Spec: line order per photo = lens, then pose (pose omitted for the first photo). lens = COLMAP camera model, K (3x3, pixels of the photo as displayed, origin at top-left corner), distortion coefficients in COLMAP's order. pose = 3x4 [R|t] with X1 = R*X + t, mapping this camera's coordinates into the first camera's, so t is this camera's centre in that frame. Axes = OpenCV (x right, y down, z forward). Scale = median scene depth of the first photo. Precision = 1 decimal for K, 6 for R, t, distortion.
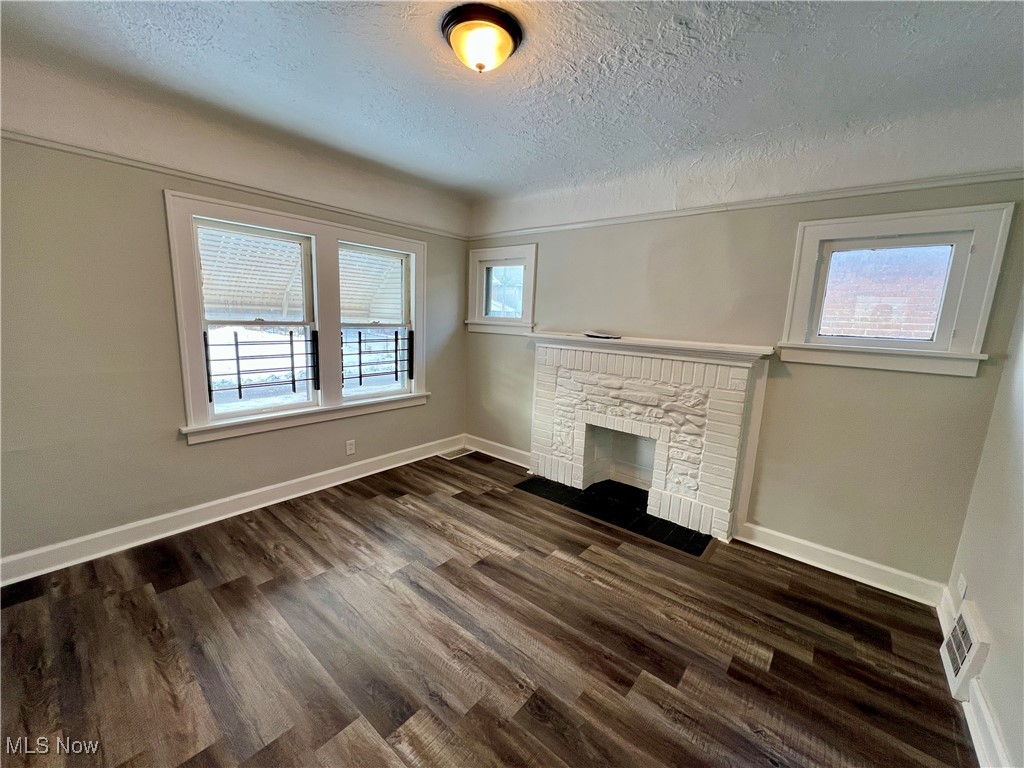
lens RADIAL K [[408.0, 0, 511.9], [0, 408.0, 385.6], [0, 0, 1]] dist [-0.003447, -0.000043]
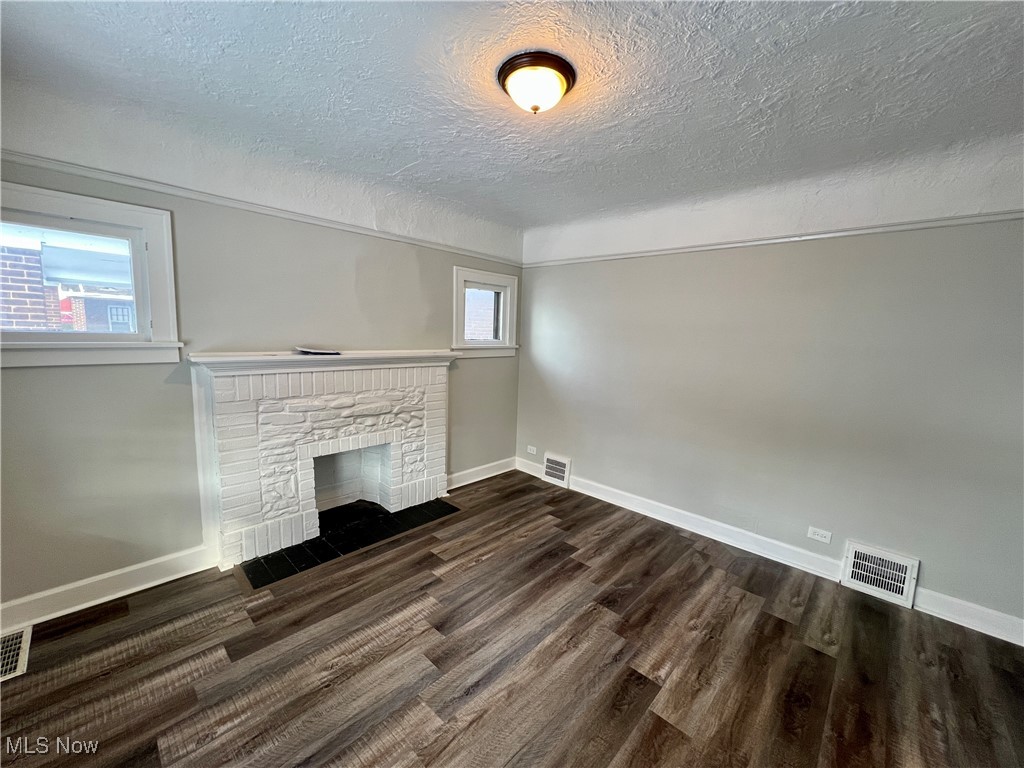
lens RADIAL K [[408.0, 0, 511.9], [0, 408.0, 385.6], [0, 0, 1]] dist [-0.003447, -0.000043]
pose [[0.057685, -0.169969, 0.983760, -0.746914], [0.142212, 0.976750, 0.160419, -0.161170], [-0.988154, 0.130648, 0.080516, 0.650451]]
